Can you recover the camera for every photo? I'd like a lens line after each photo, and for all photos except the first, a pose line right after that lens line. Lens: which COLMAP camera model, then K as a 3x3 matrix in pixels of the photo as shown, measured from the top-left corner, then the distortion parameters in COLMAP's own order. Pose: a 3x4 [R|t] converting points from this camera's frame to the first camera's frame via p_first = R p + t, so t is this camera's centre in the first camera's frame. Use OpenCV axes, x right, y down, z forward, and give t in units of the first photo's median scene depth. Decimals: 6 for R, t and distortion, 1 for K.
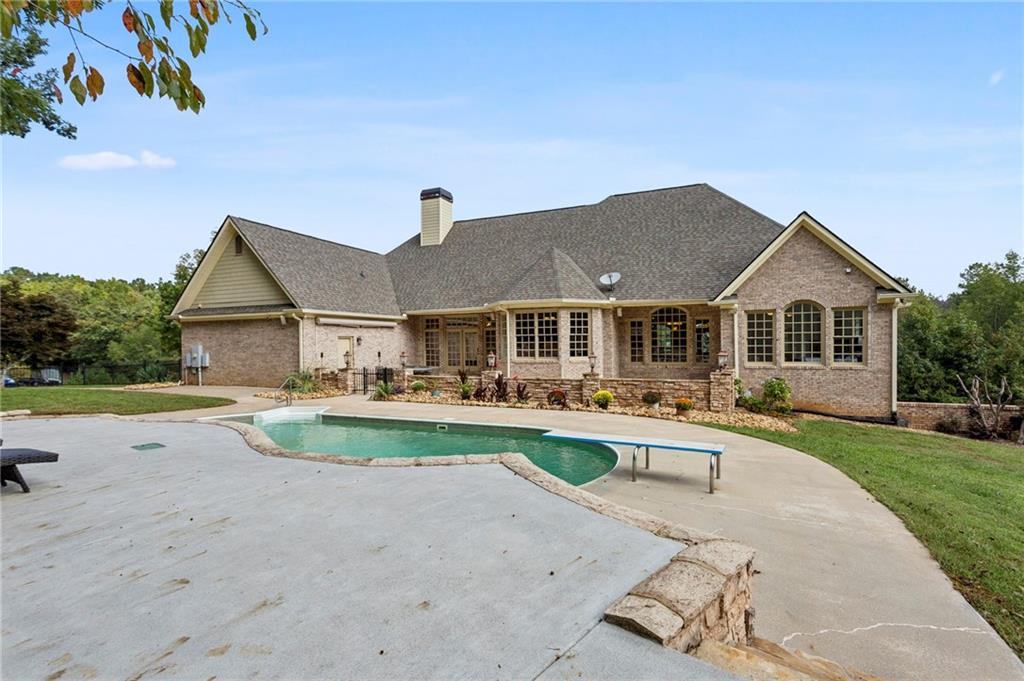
lens RADIAL K [[491.4, 0, 509.4], [0, 491.4, 346.1], [0, 0, 1]] dist [0.003572, 0.000593]
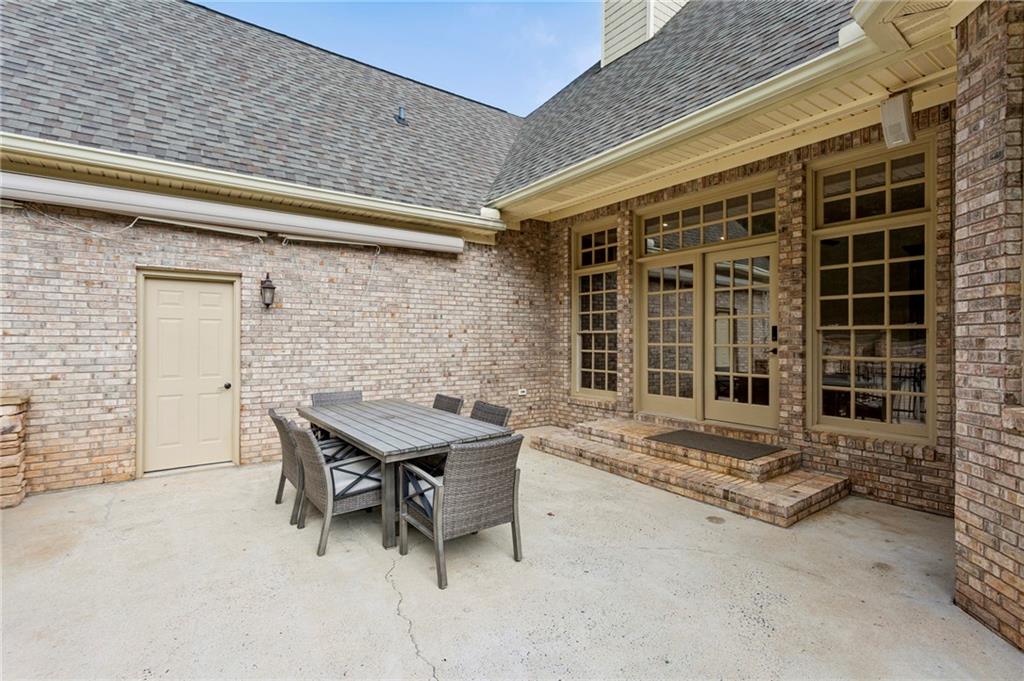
lens RADIAL K [[491.4, 0, 509.4], [0, 491.4, 346.1], [0, 0, 1]] dist [0.003572, 0.000593]
pose [[0.868209, 0.016180, -0.495934, -0.056589], [-0.010025, 0.999836, 0.015068, 0.011072], [0.496097, -0.008111, 0.868229, 0.731503]]
